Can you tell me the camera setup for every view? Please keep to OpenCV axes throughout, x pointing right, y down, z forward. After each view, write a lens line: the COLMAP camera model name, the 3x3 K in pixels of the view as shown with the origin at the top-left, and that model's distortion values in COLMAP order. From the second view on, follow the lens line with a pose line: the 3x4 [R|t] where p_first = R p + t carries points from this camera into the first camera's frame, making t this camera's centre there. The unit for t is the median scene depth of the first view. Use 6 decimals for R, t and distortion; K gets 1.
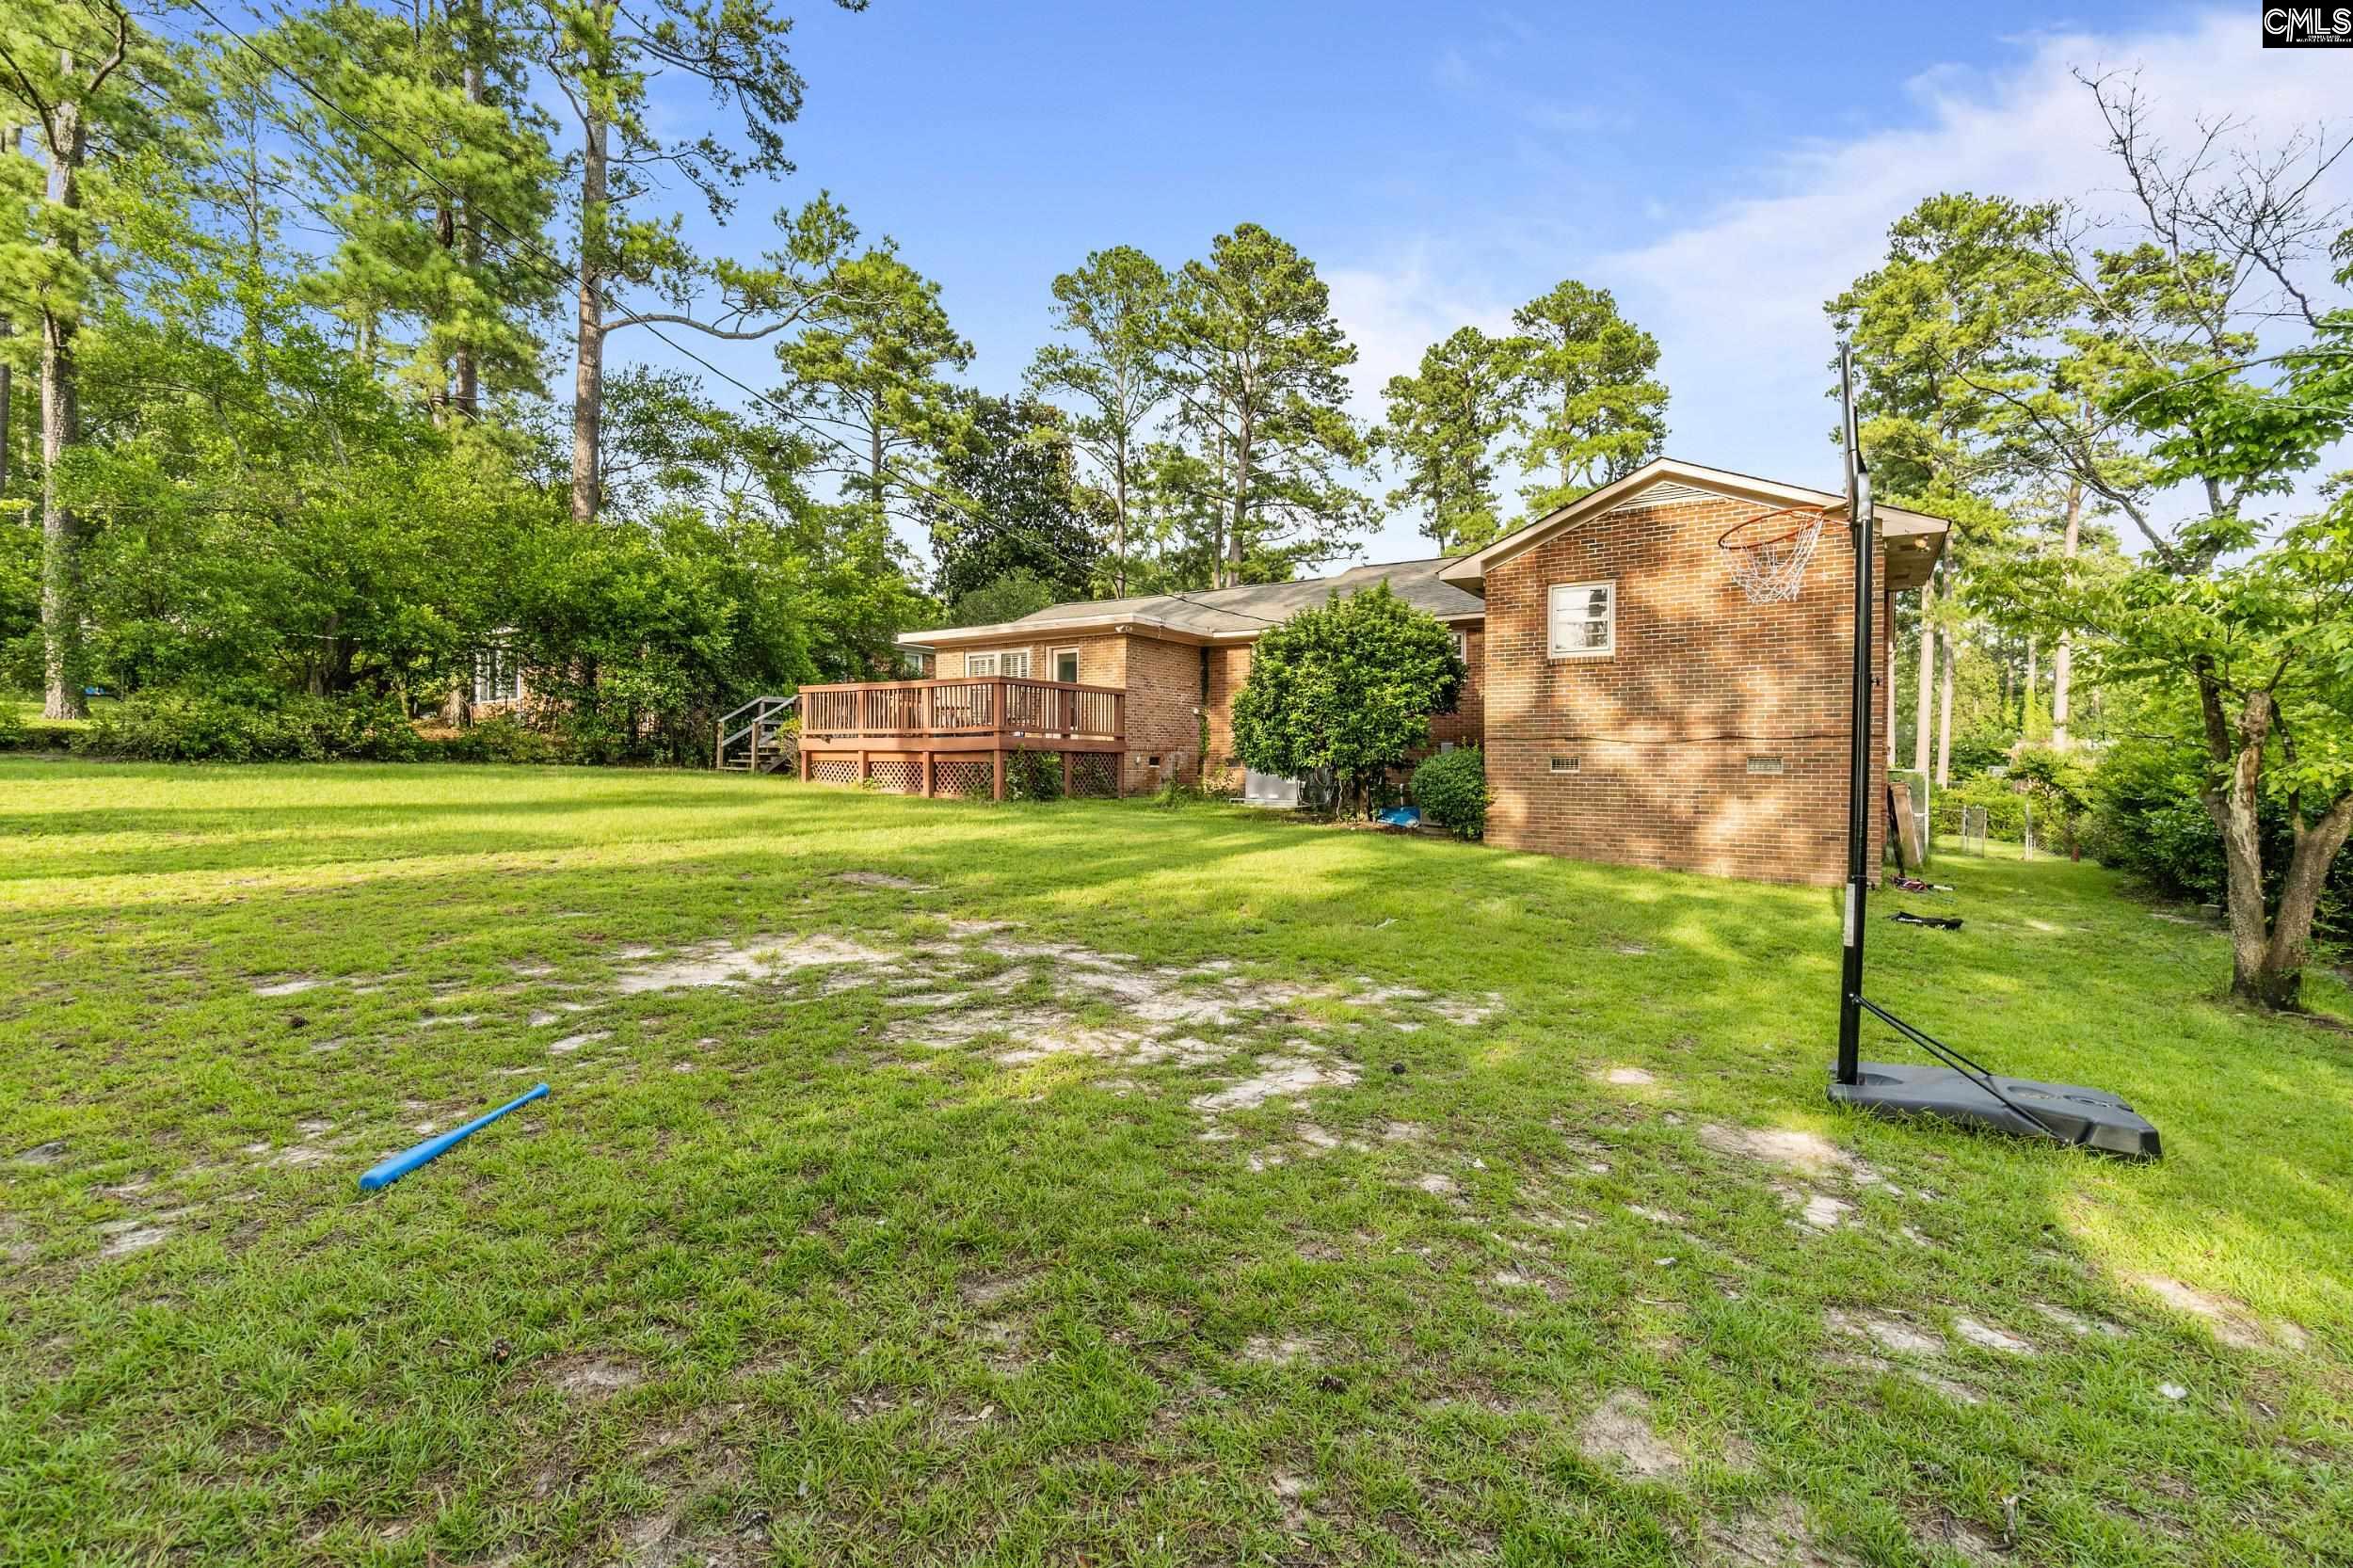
lens RADIAL K [[1023.7, 0, 1176.2], [0, 1023.7, 776.7], [0, 0, 1]] dist [-0.004211, 0.000147]
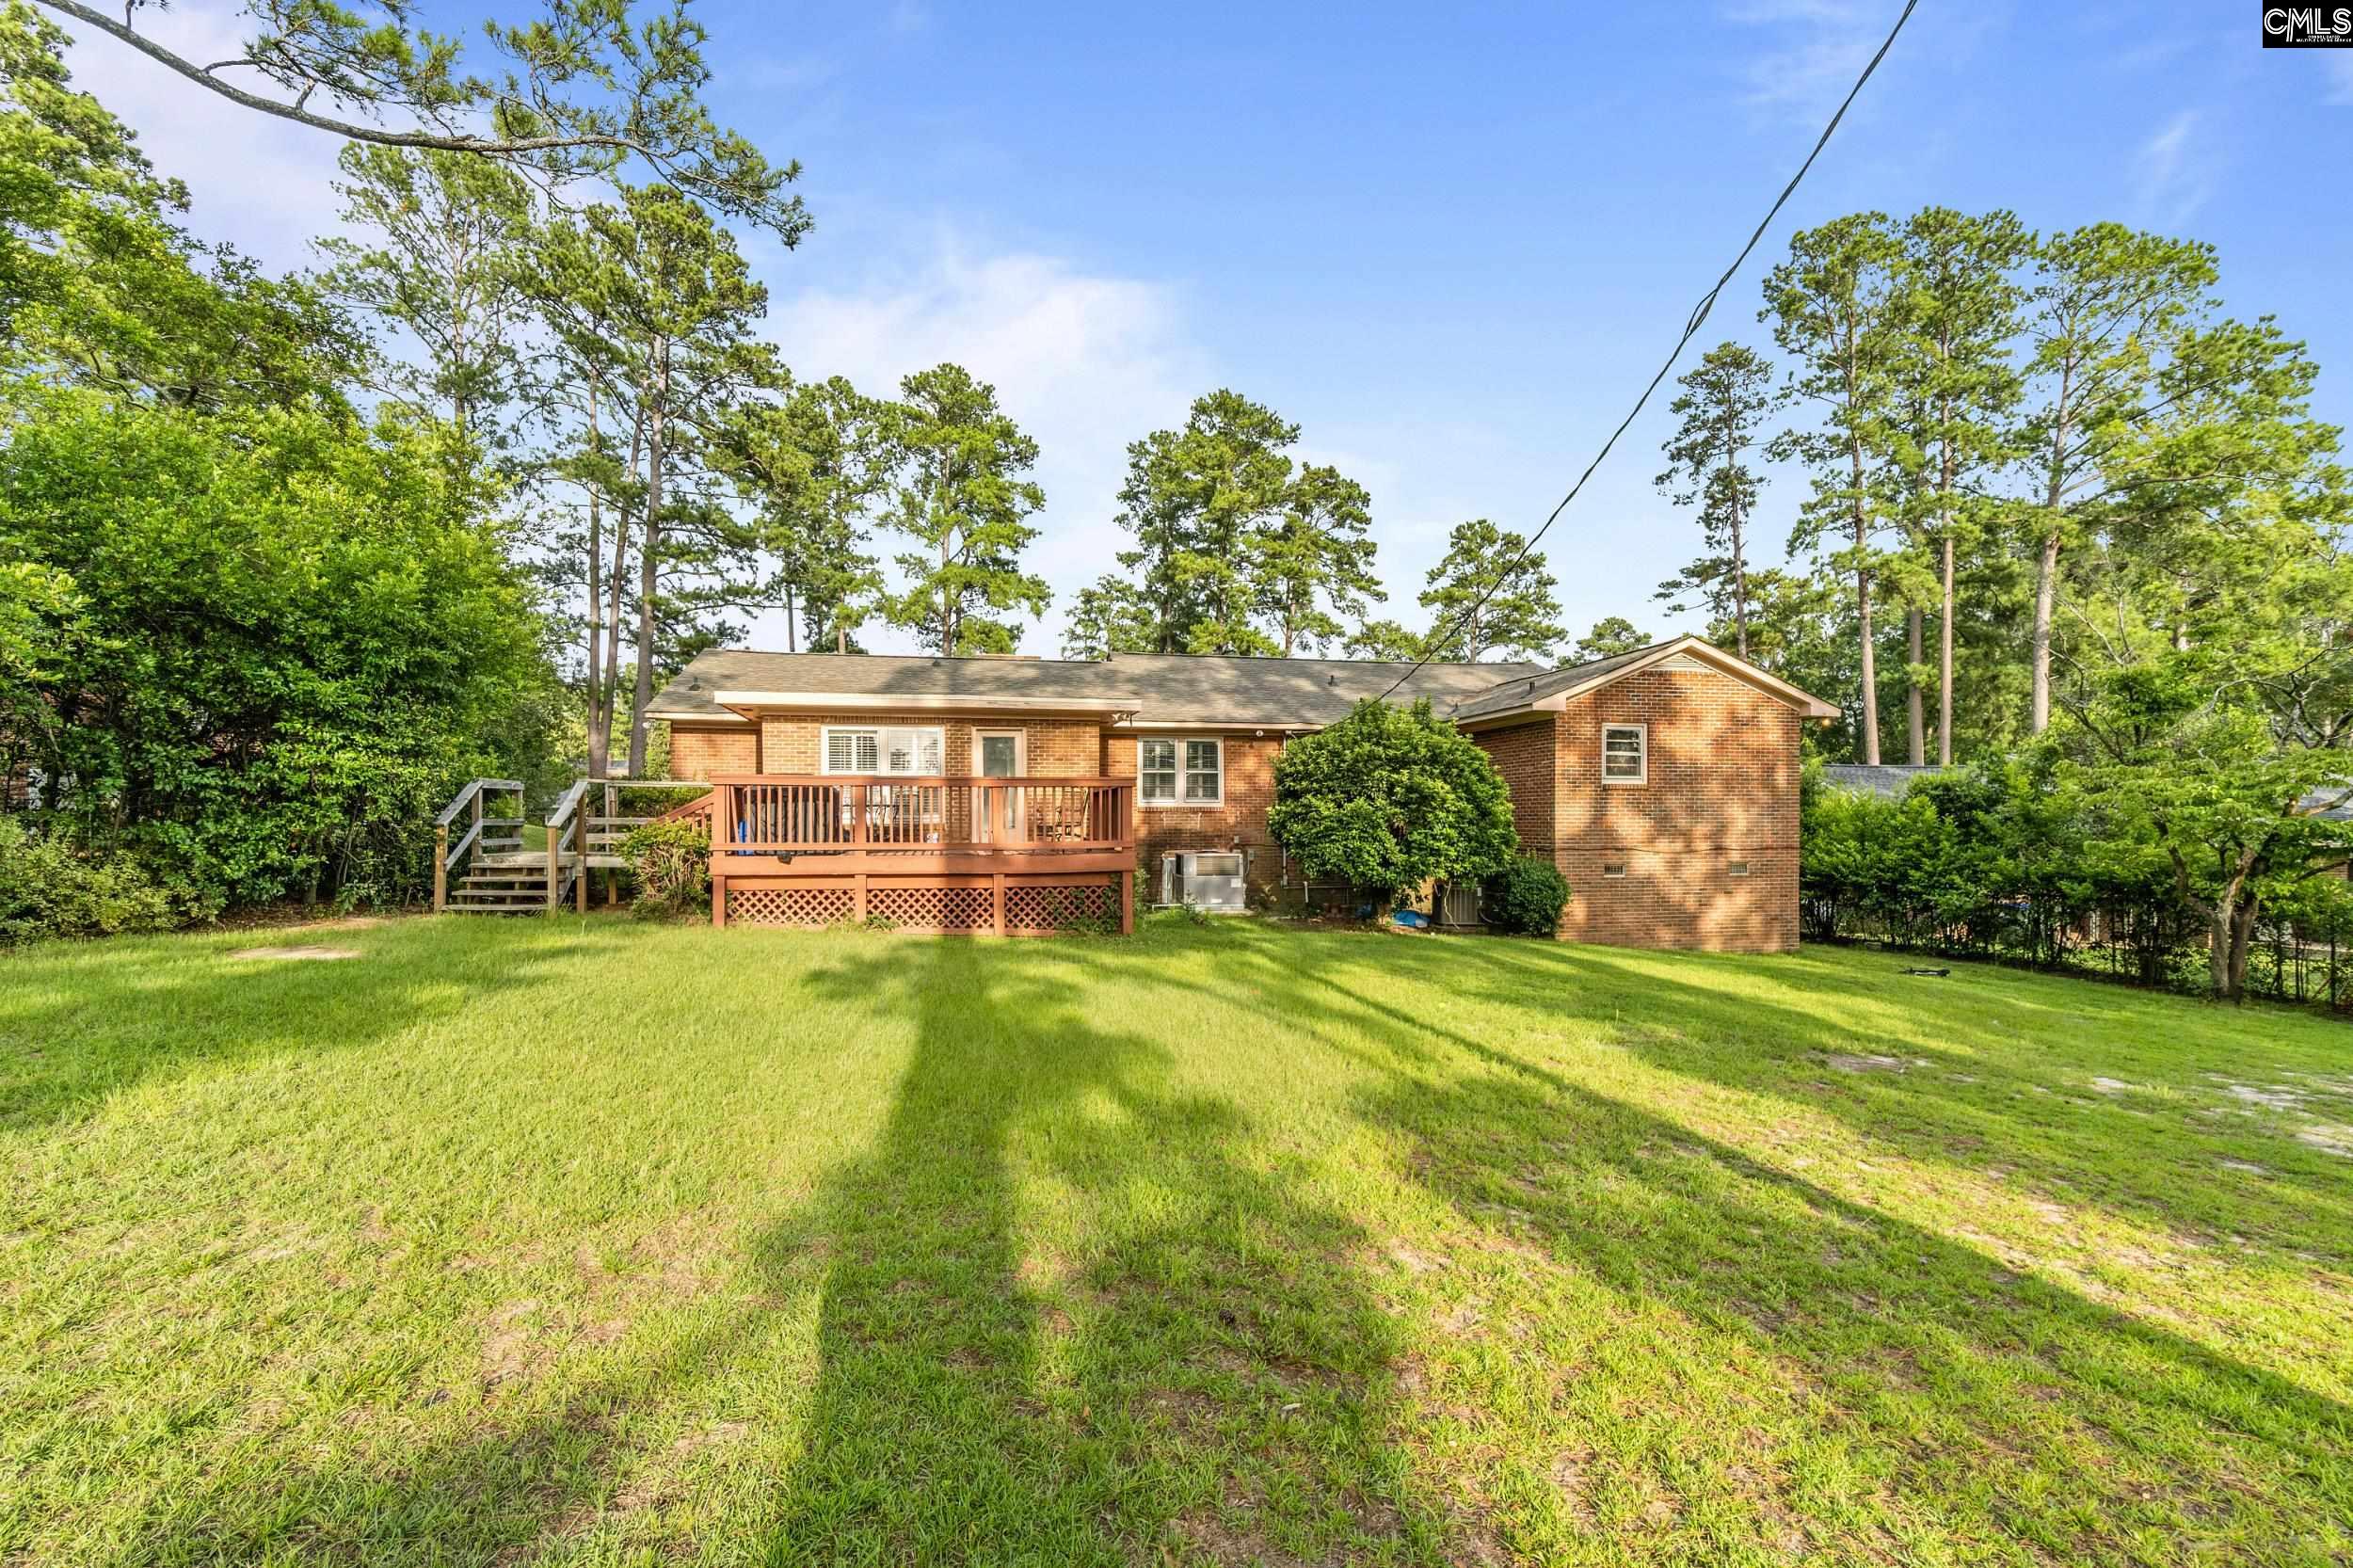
lens RADIAL K [[1023.7, 0, 1171.0], [0, 1023.7, 828.6], [0, 0, 1]] dist [-0.004211, 0.000147]
pose [[0.713398, -0.012643, 0.700645, -0.876749], [0.012911, 0.999905, 0.004897, -0.078412], [-0.700640, 0.005552, 0.713493, 0.506812]]
